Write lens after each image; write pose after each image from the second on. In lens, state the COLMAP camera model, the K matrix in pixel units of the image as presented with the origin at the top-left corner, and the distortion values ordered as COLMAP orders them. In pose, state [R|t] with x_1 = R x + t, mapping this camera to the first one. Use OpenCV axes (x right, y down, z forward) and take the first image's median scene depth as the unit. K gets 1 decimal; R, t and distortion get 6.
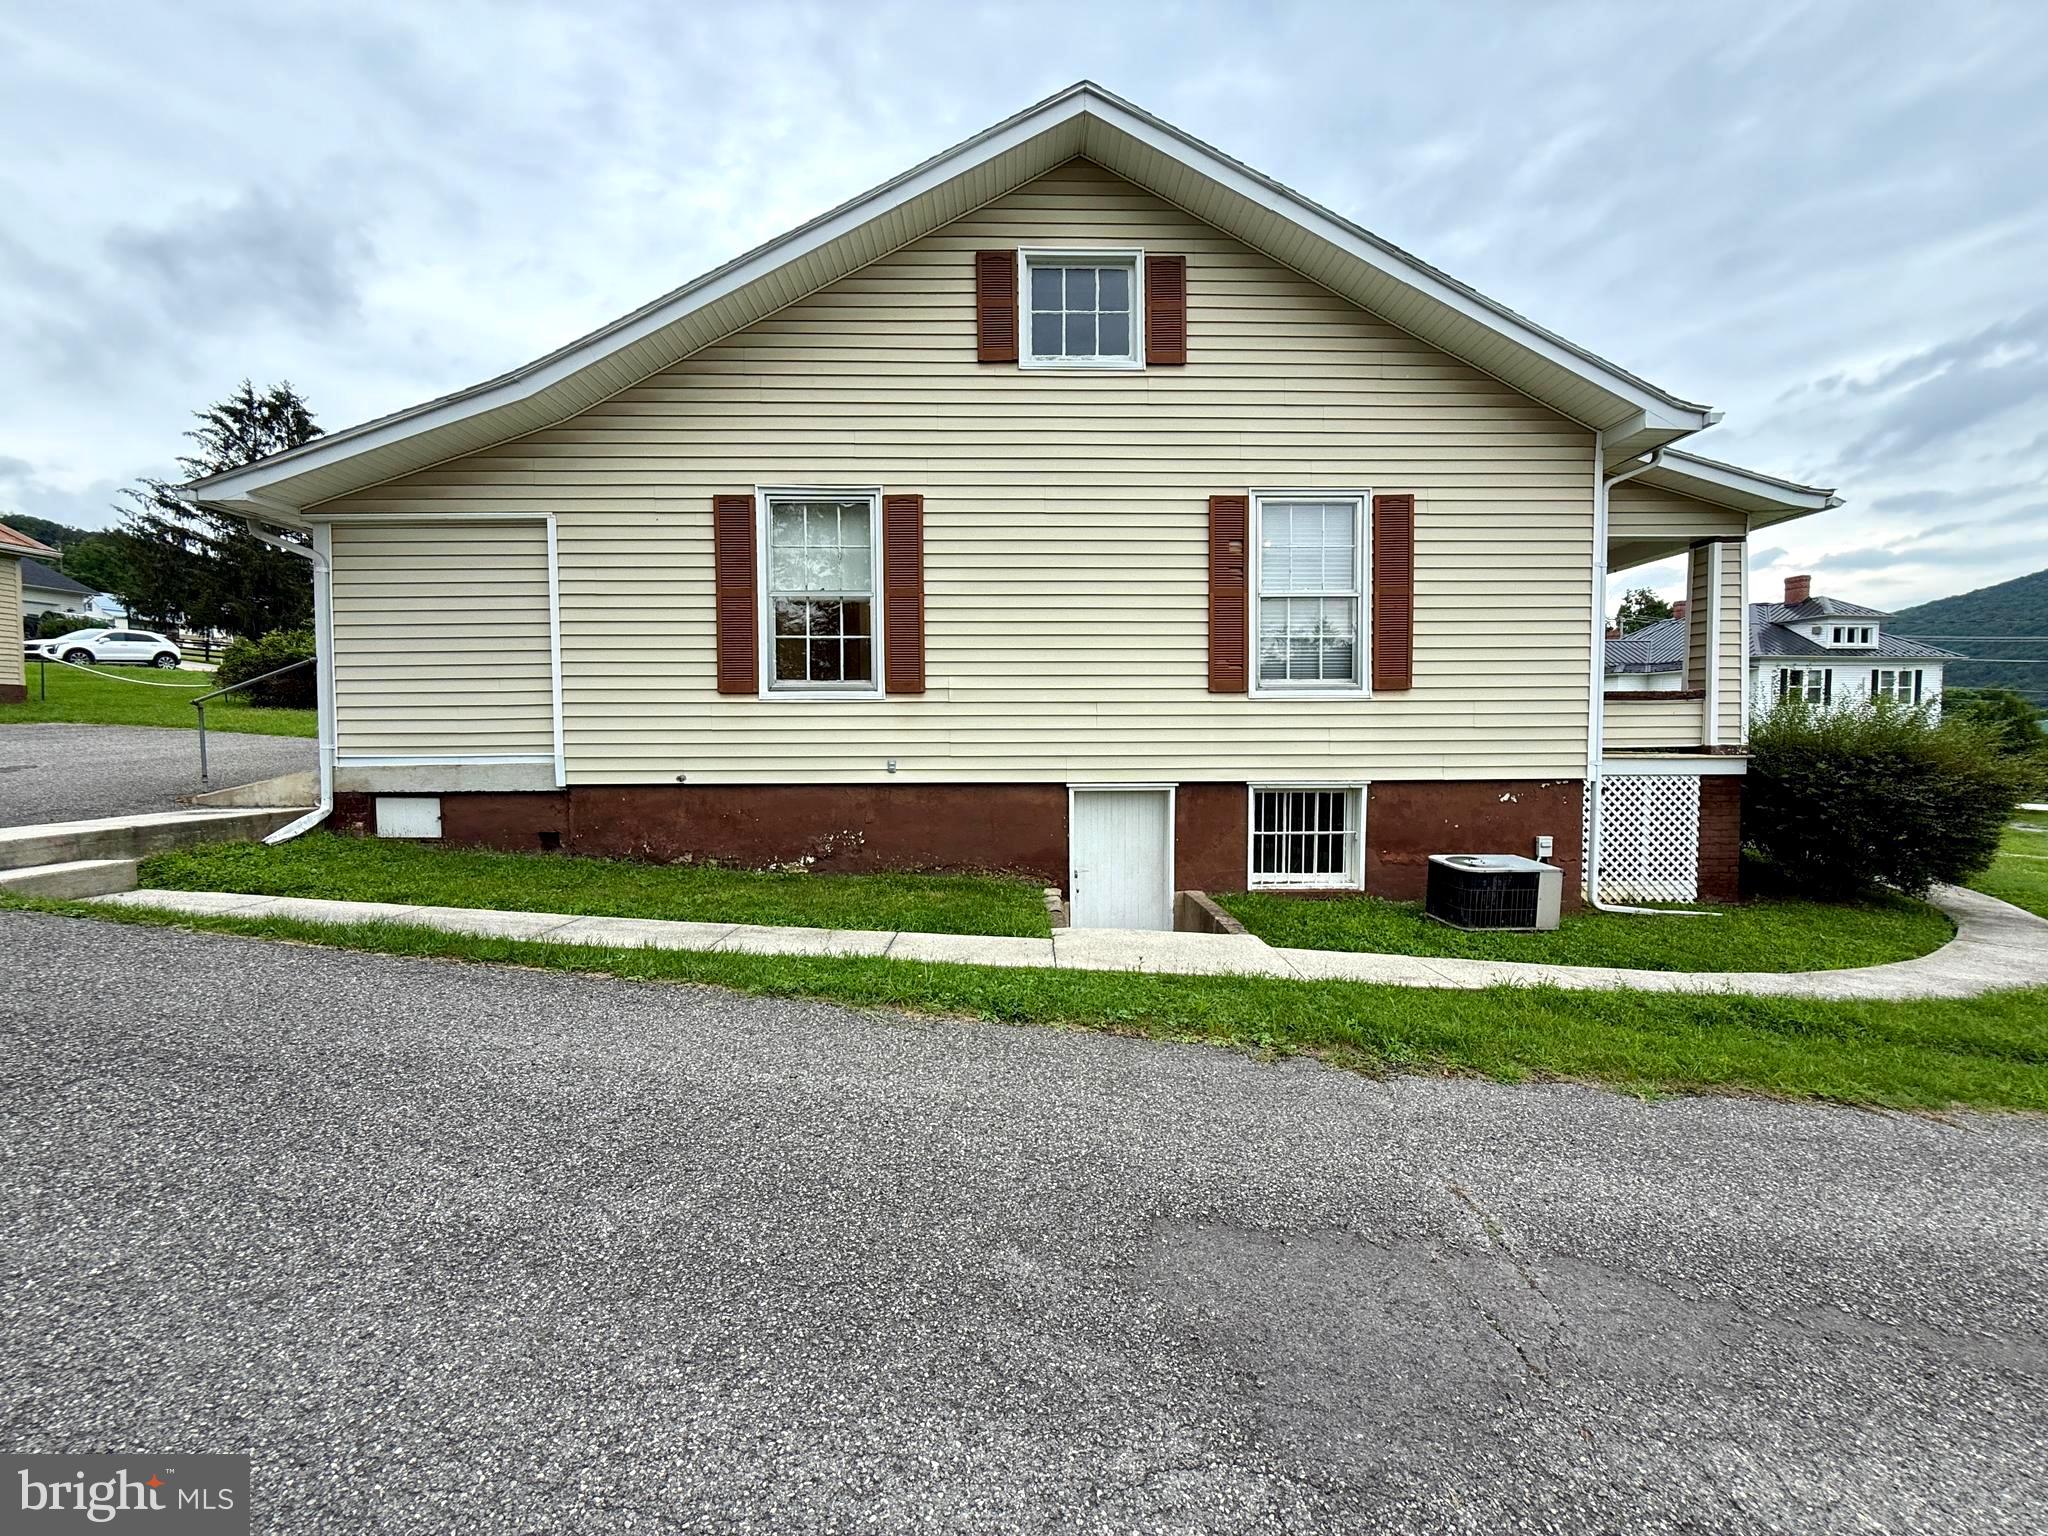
lens RADIAL K [[824.2, 0, 1022.3], [0, 824.2, 757.5], [0, 0, 1]] dist [0.011667, -0.000010]
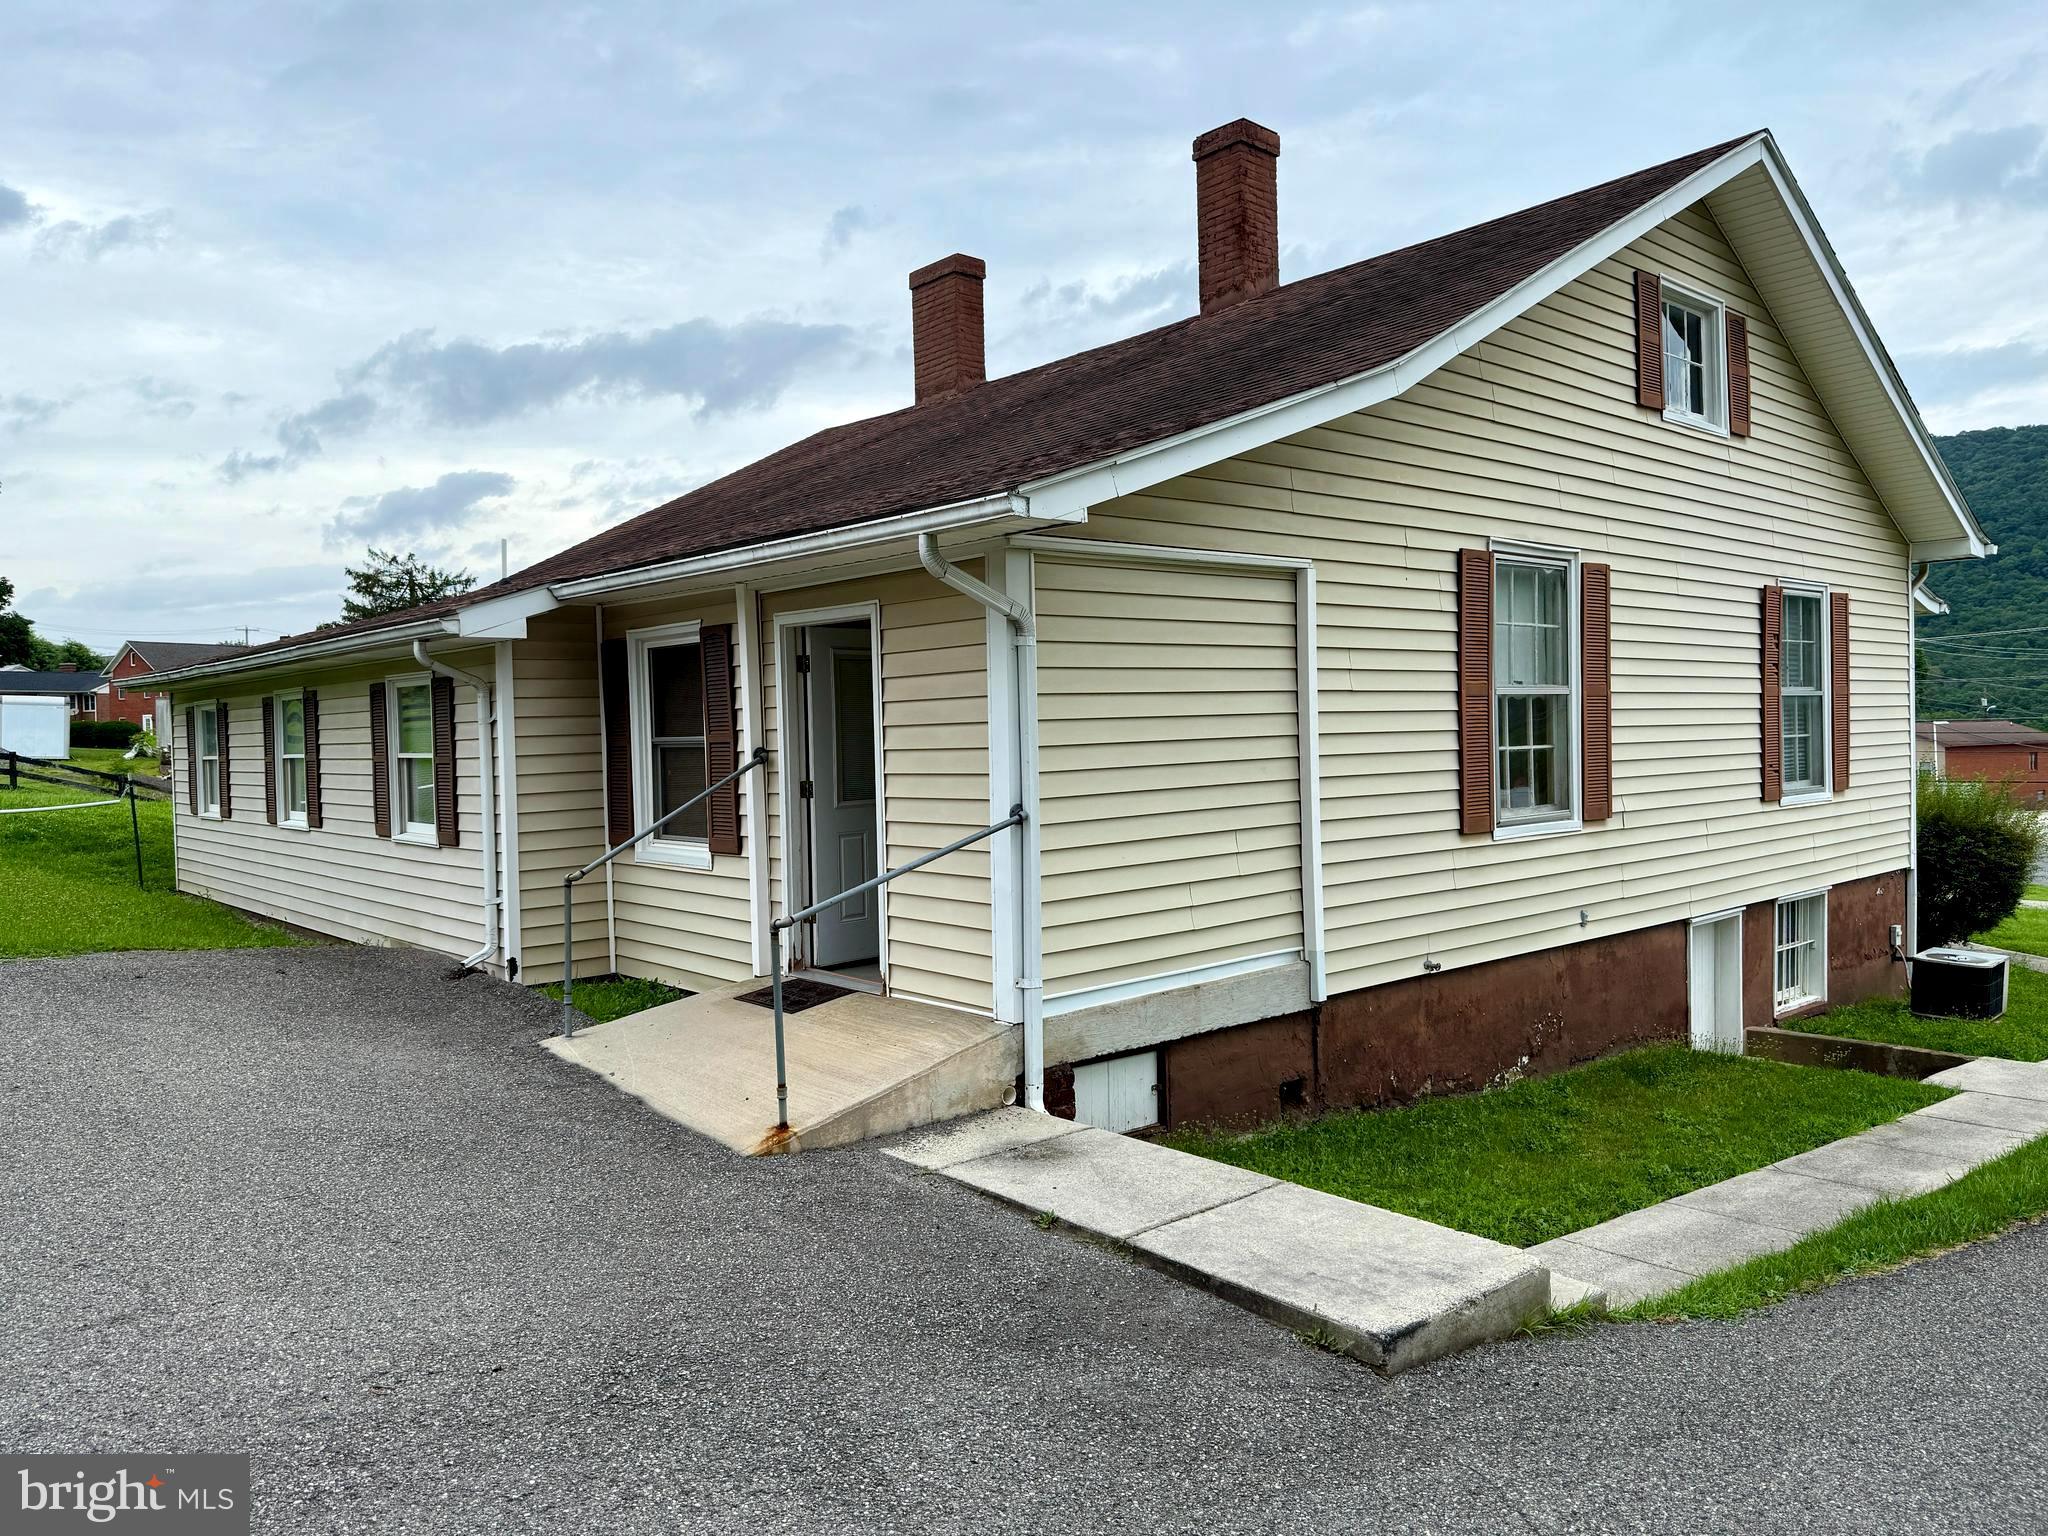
lens RADIAL K [[1414.2, 0, 1031.4], [0, 1414.2, 765.1], [0, 0, 1]] dist [0.139240, -0.172923]
pose [[0.756901, -0.027208, 0.652963, -1.401057], [0.052475, 0.998437, -0.019224, -0.130158], [-0.651420, 0.048815, 0.757145, 0.329062]]
